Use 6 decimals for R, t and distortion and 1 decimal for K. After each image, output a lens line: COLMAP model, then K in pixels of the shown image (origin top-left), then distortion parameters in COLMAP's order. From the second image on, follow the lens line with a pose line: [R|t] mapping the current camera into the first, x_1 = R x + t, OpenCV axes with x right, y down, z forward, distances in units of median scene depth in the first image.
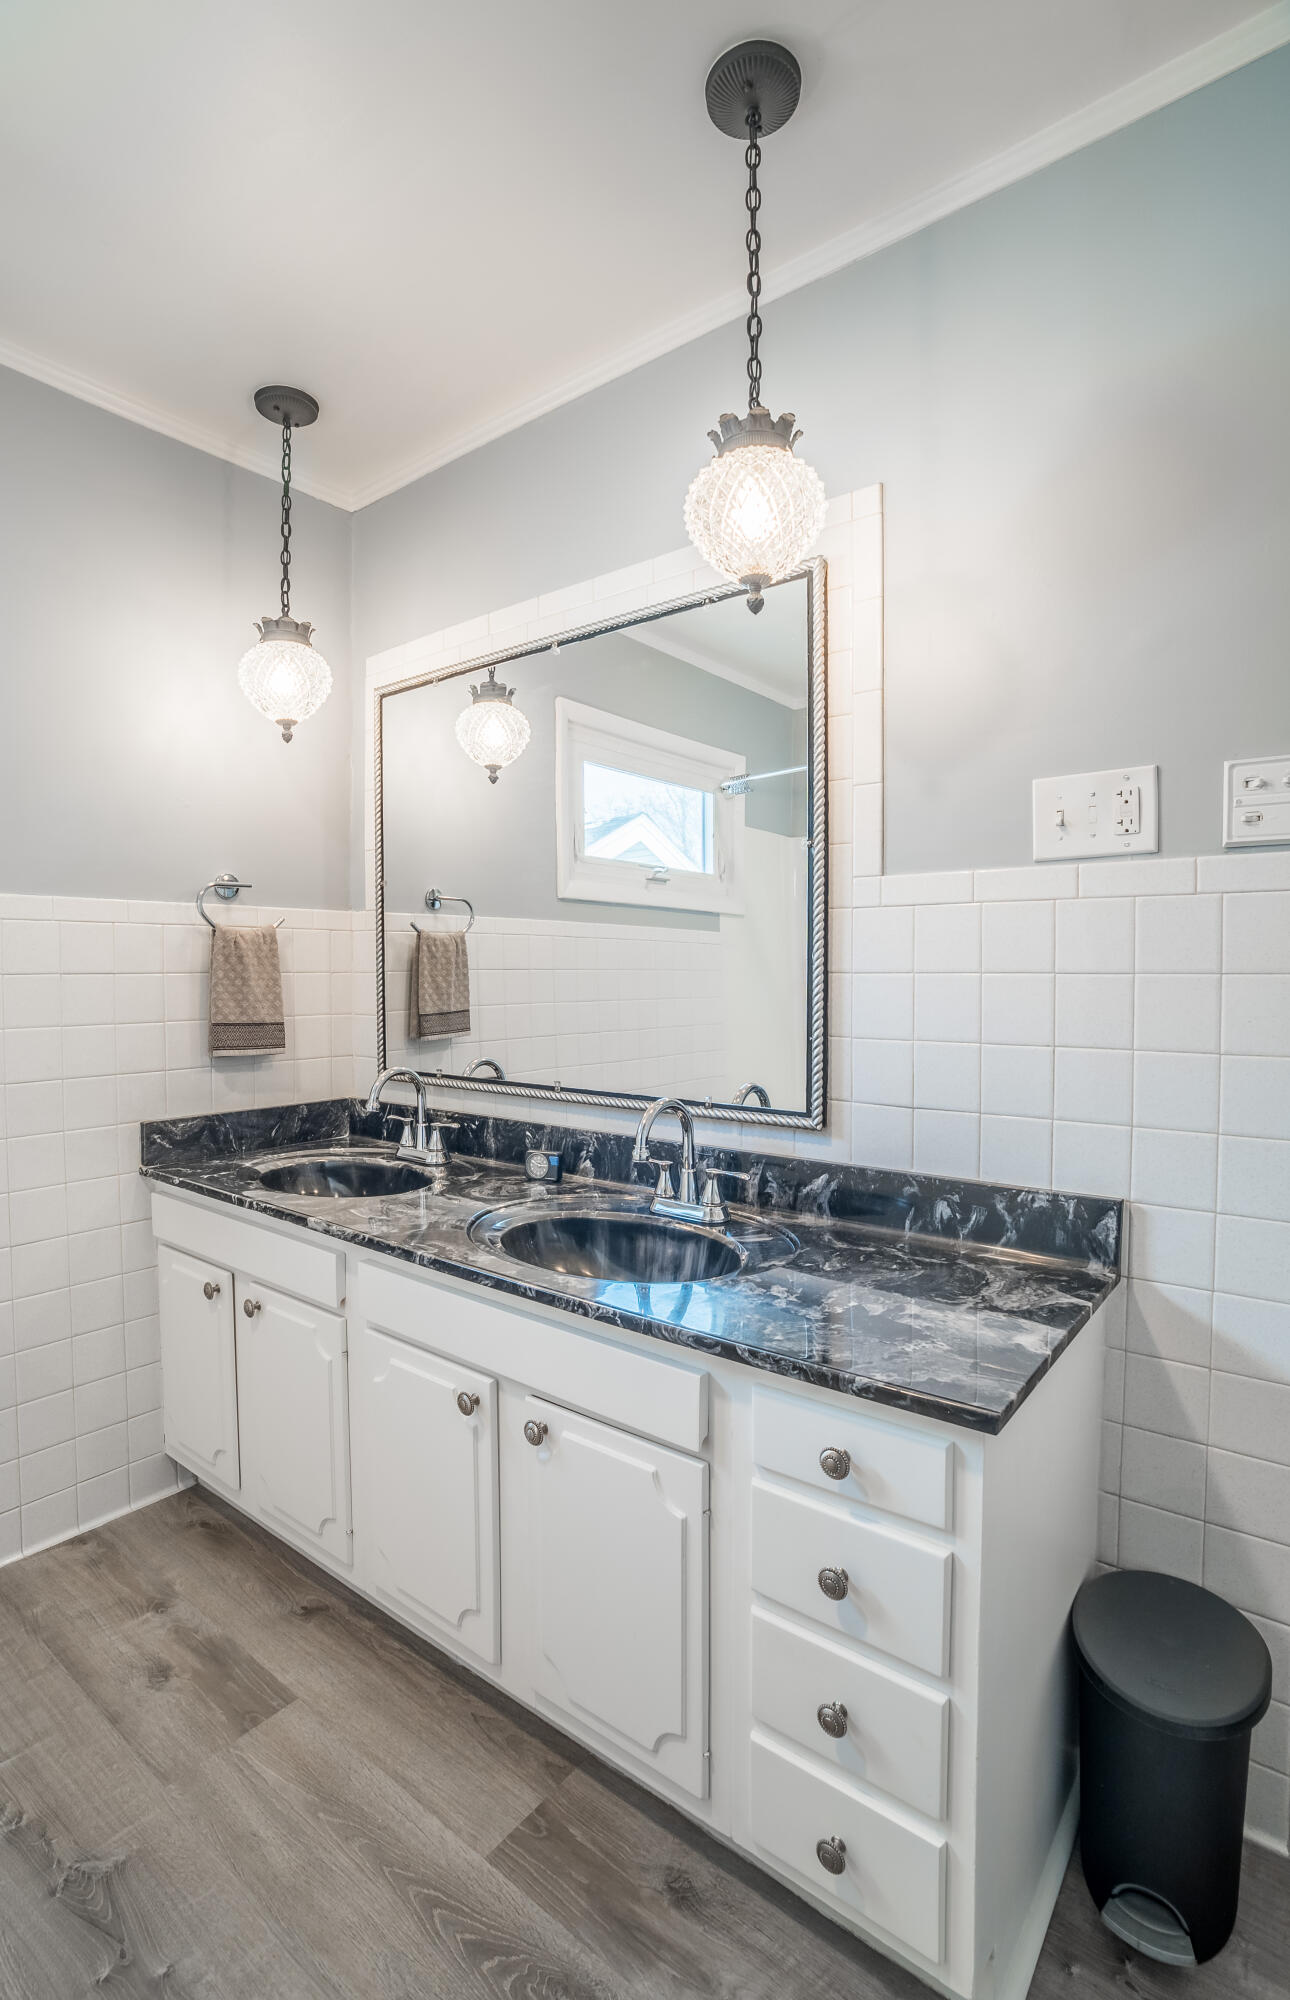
lens RADIAL K [[933.7, 0, 649.2], [0, 933.7, 998.0], [0, 0, 1]] dist [-0.071574, 0.025156]
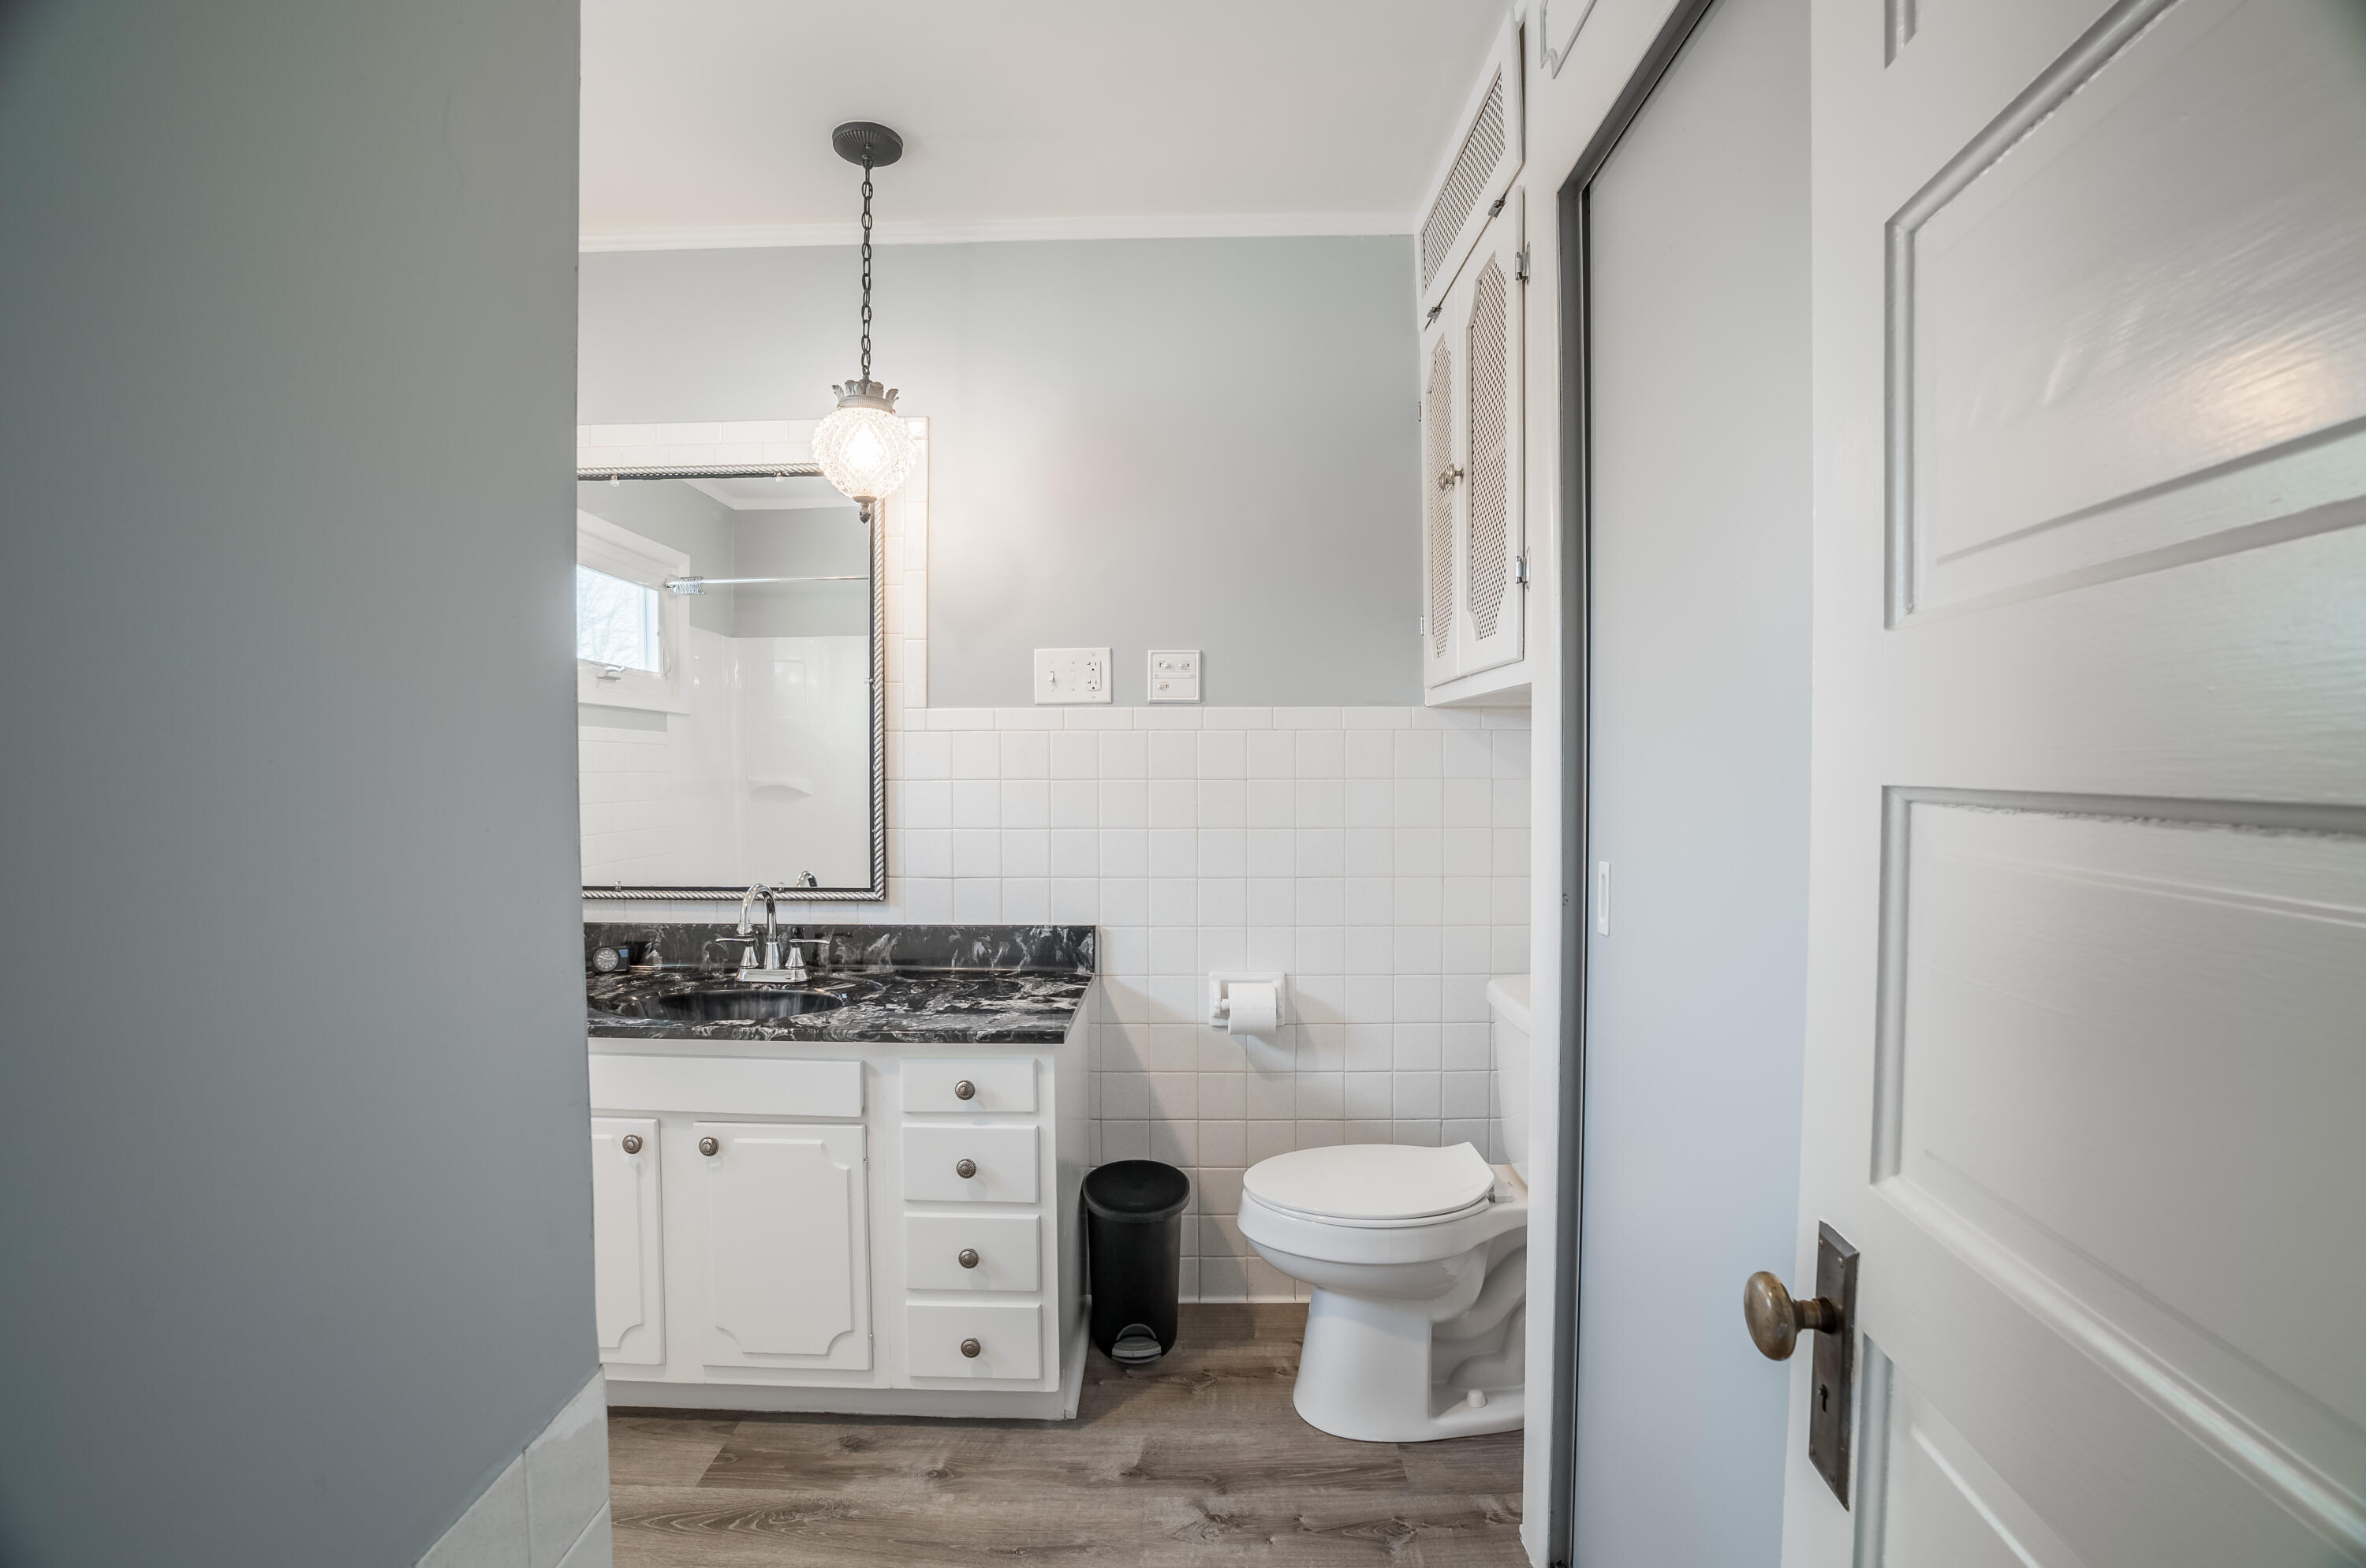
lens RADIAL K [[1182.1, 0, 1170.9], [0, 1182.1, 782.4], [0, 0, 1]] dist [-0.079136, -0.000113]
pose [[0.799003, -0.012712, 0.601192, -0.516950], [0.018478, 0.999823, -0.003417, -0.011655], [-0.601042, 0.013839, 0.799097, -0.605732]]
